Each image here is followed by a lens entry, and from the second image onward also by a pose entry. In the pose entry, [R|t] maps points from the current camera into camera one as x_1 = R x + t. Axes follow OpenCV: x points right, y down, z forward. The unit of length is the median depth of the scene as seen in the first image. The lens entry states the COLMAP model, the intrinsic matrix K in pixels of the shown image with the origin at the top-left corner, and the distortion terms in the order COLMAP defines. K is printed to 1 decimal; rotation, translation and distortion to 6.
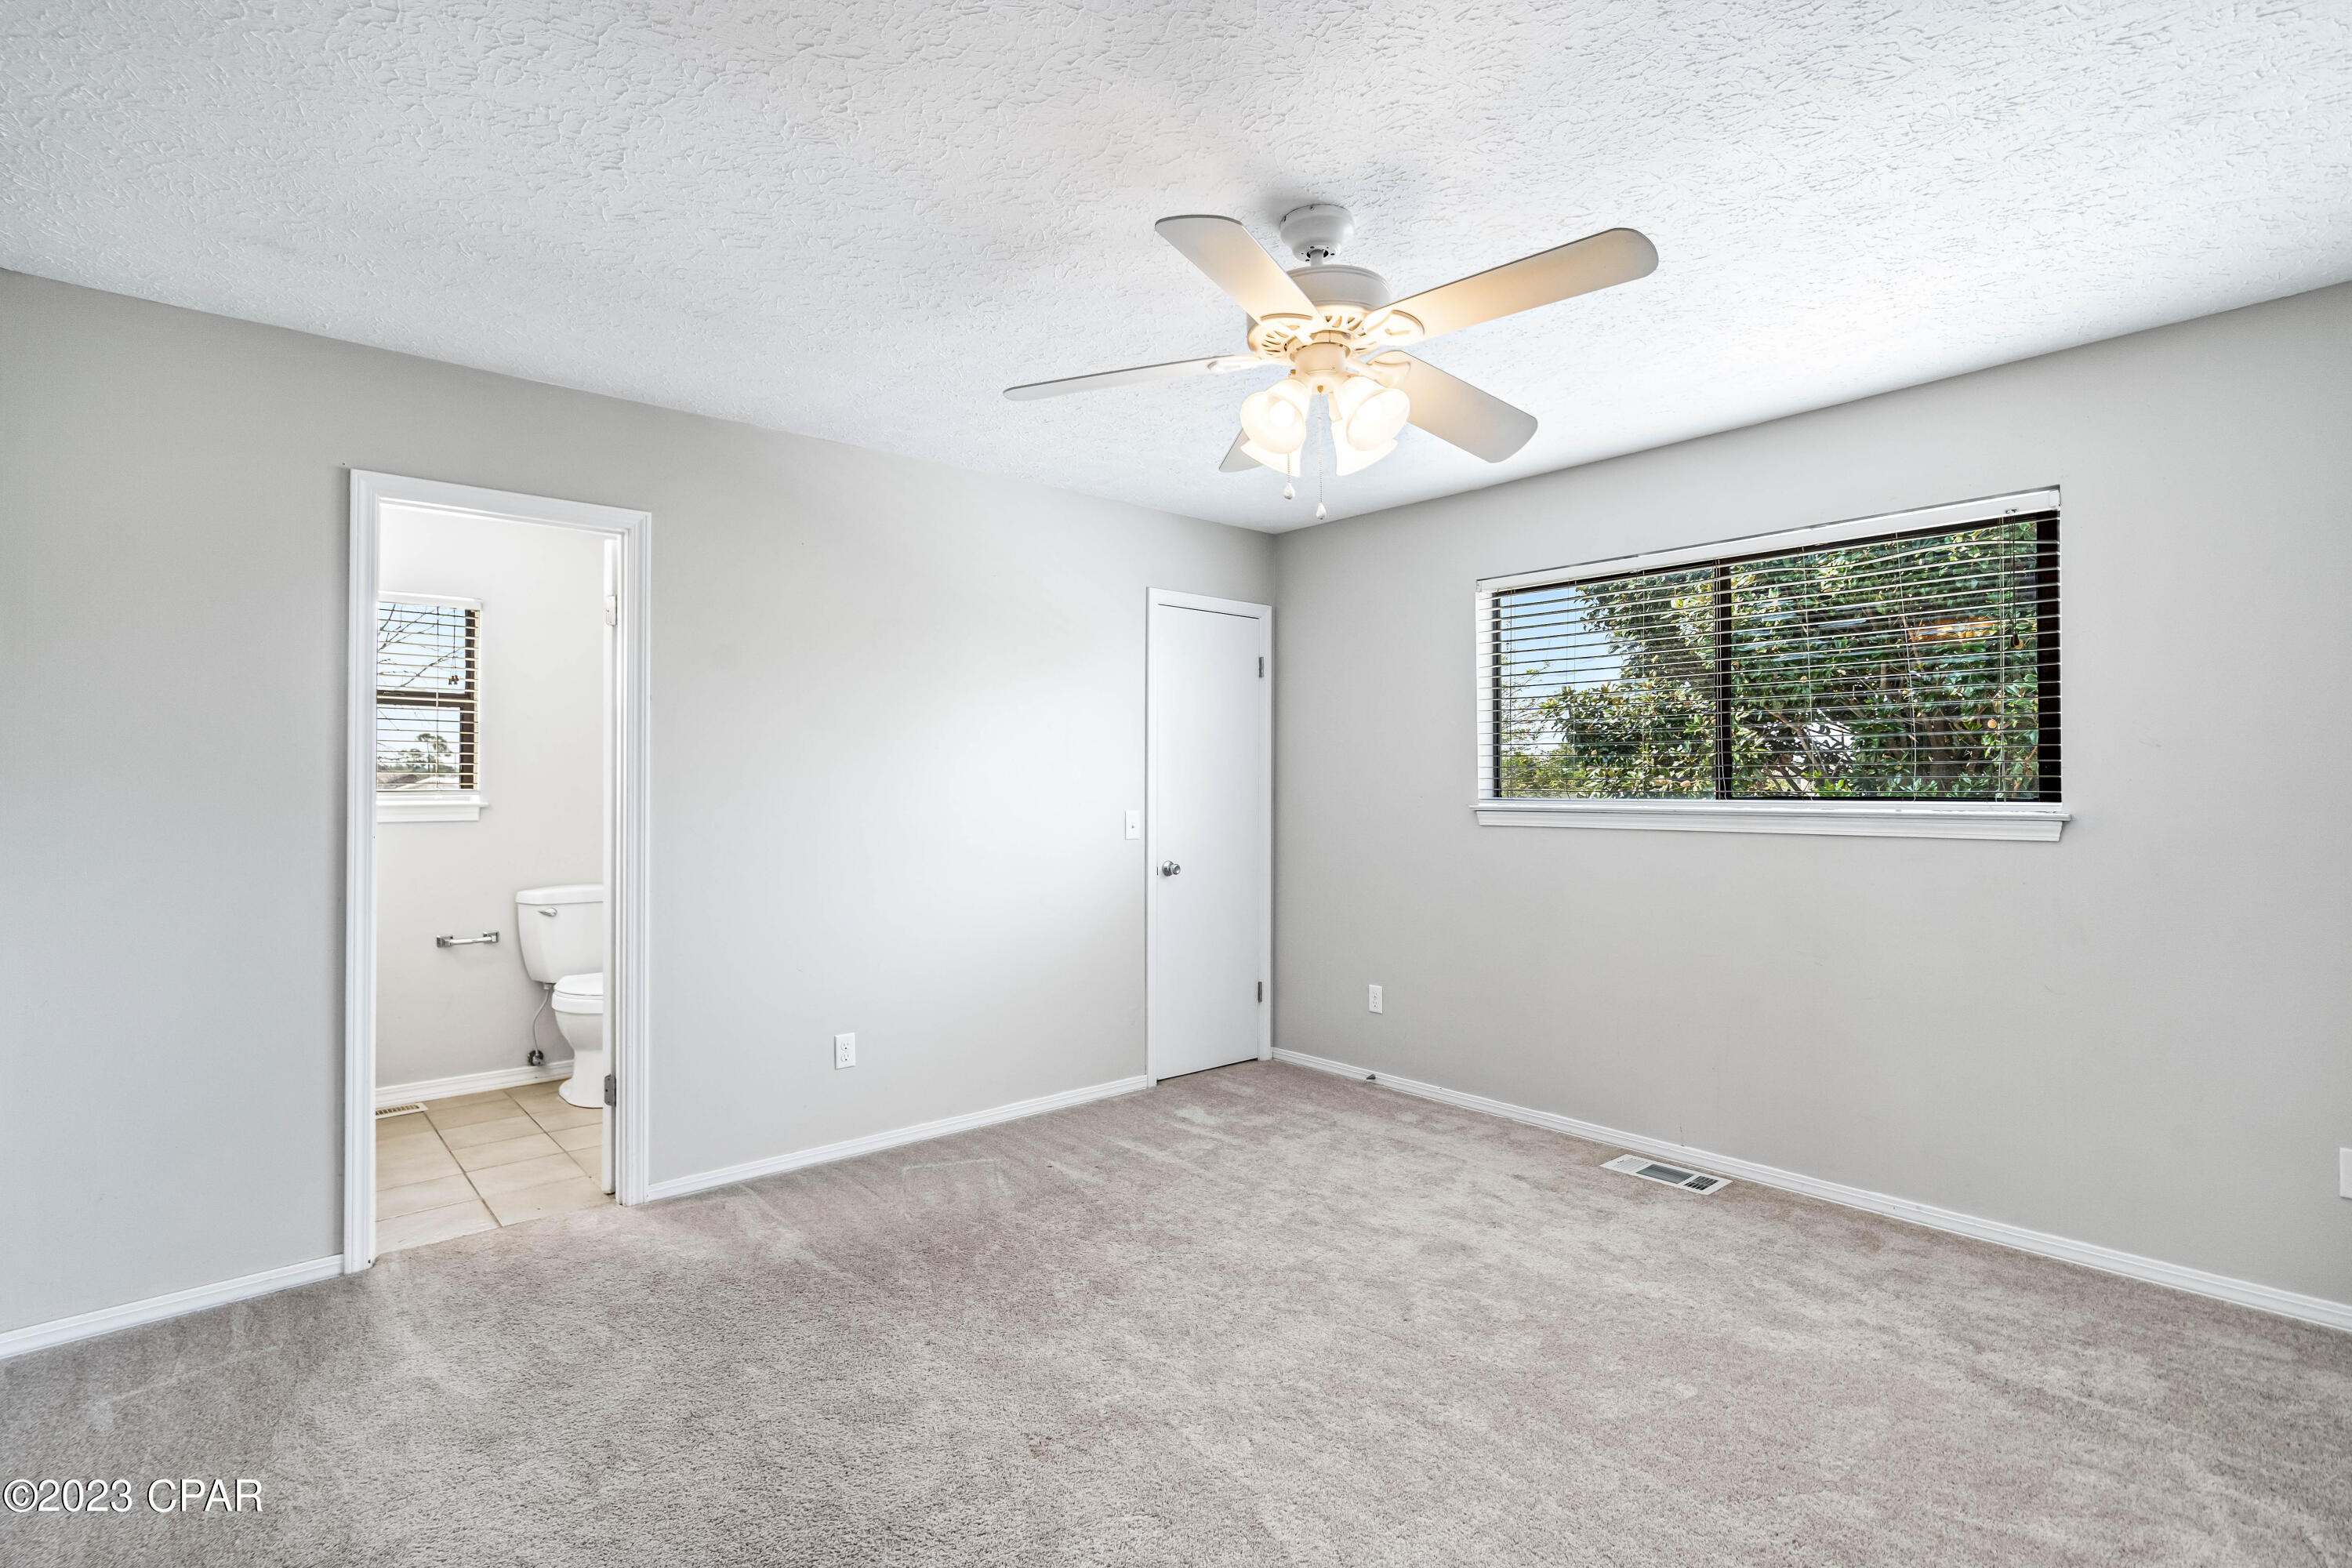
lens RADIAL K [[1095.7, 0, 1181.8], [0, 1095.7, 783.7], [0, 0, 1]] dist [-0.000919, 0.000751]
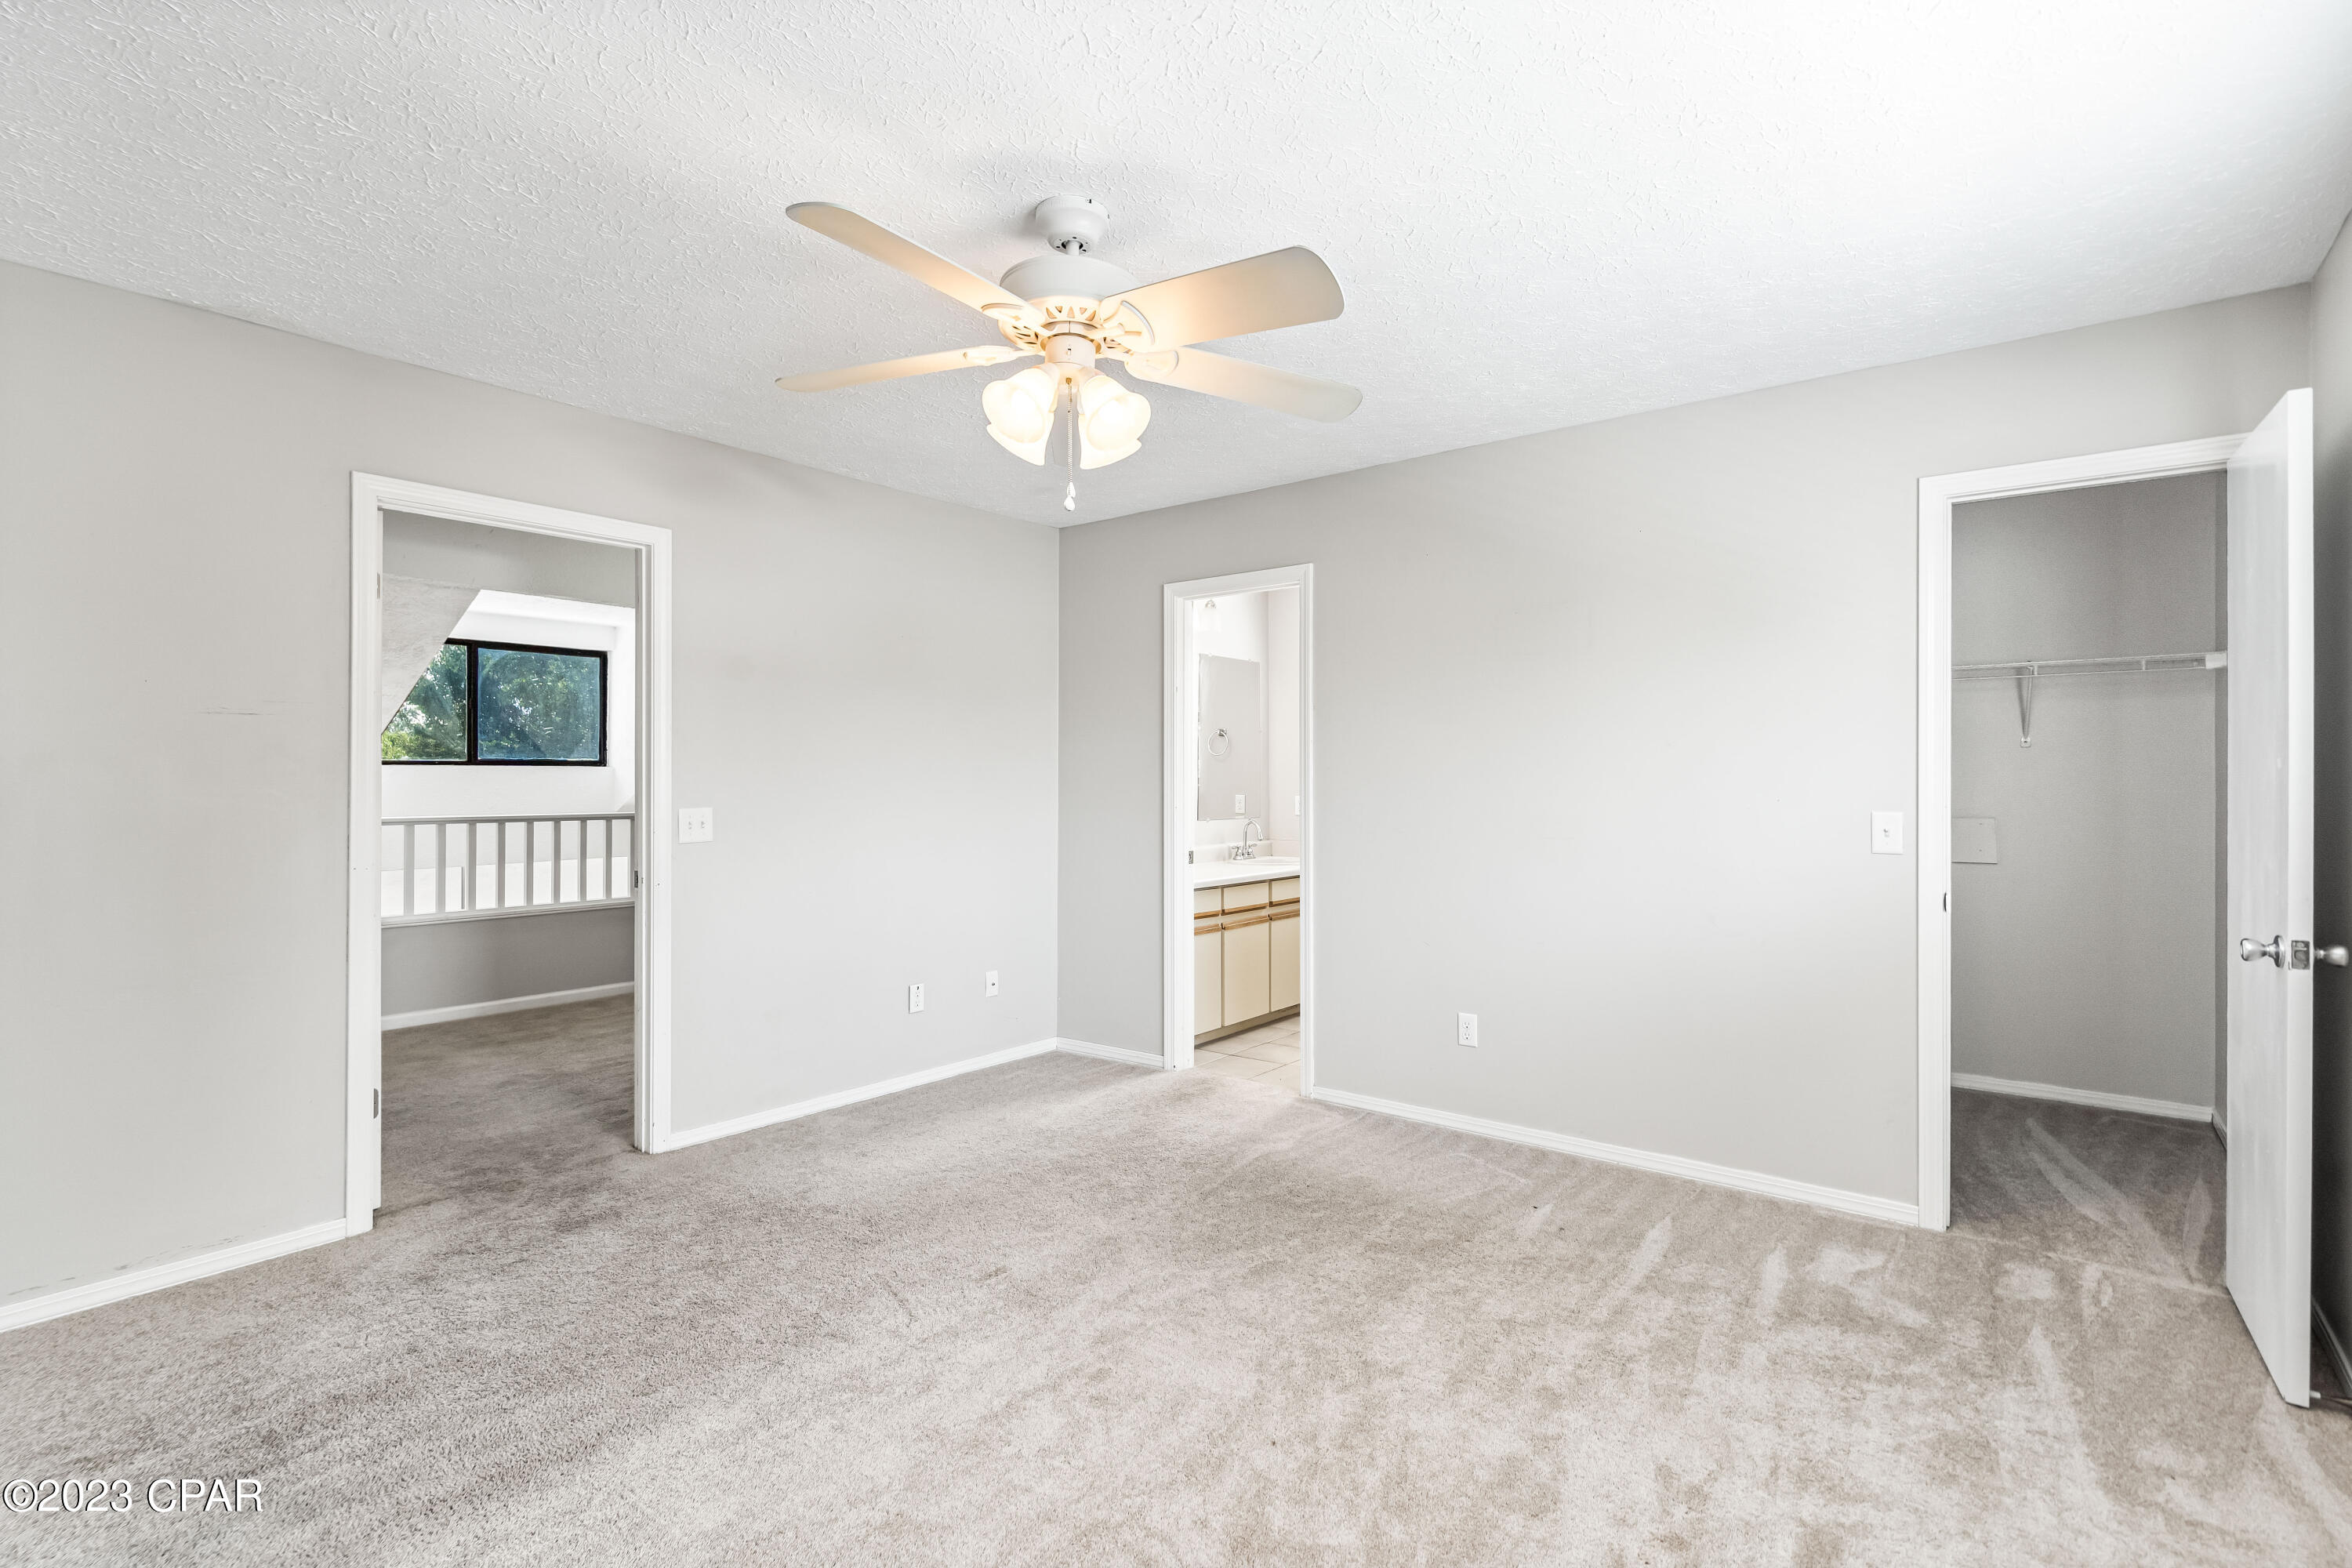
lens RADIAL K [[1095.7, 0, 1176.9], [0, 1095.7, 773.9], [0, 0, 1]] dist [-0.000919, 0.000751]
pose [[0.185344, -0.005018, -0.982661, 0.708678], [0.004610, 0.999980, -0.004237, 0.004393], [0.982663, -0.003744, 0.185363, 0.569385]]
